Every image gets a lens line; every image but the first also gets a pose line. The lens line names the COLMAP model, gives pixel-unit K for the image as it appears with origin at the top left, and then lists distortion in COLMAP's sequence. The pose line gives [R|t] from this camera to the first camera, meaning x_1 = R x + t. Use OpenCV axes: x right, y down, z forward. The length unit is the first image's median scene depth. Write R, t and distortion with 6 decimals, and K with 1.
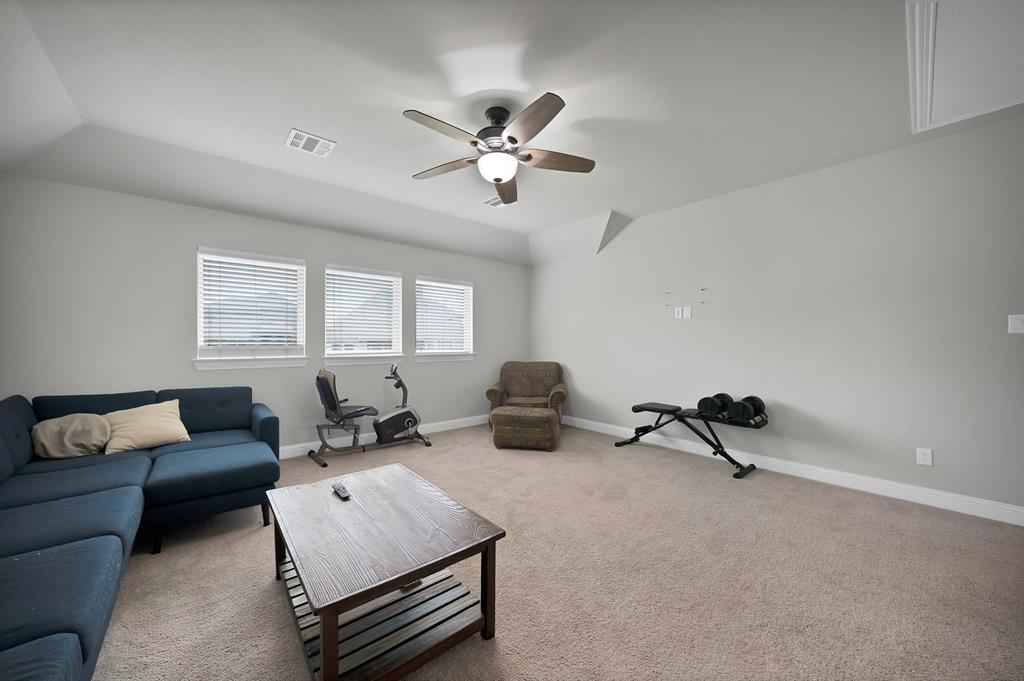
lens RADIAL K [[365.1, 0, 516.6], [0, 365.1, 344.6], [0, 0, 1]] dist [-0.022728, 0.000050]
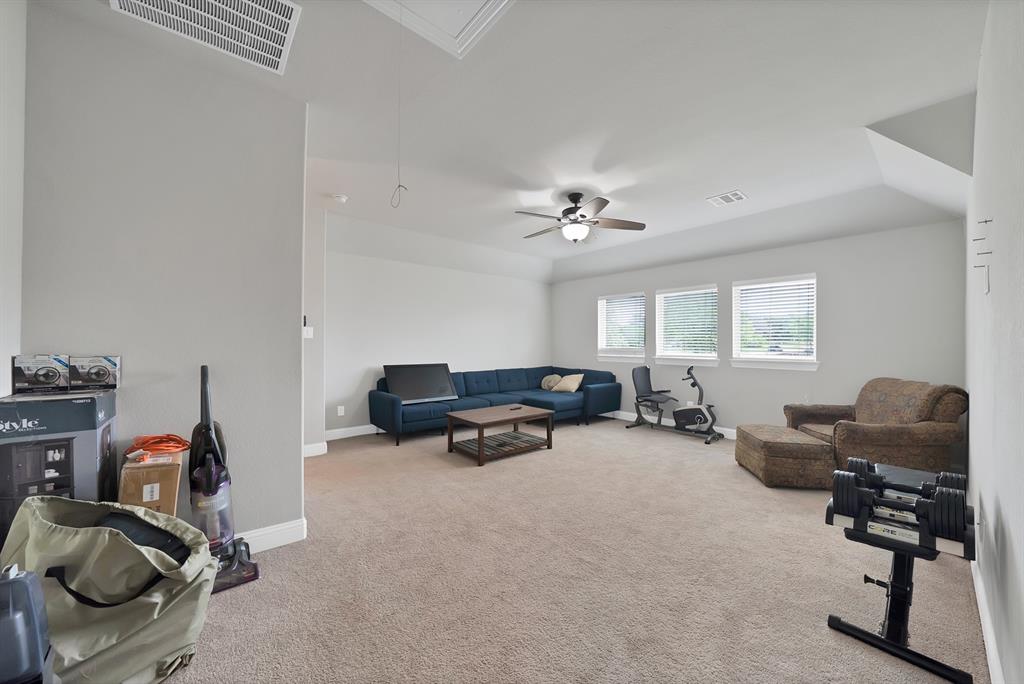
lens RADIAL K [[365.1, 0, 516.6], [0, 365.1, 346.1], [0, 0, 1]] dist [-0.022728, 0.000050]
pose [[-0.004468, -0.000011, -0.999990, 0.908917], [-0.013291, 0.999912, 0.000049, -0.004425], [0.999902, 0.013291, -0.004468, 0.473769]]
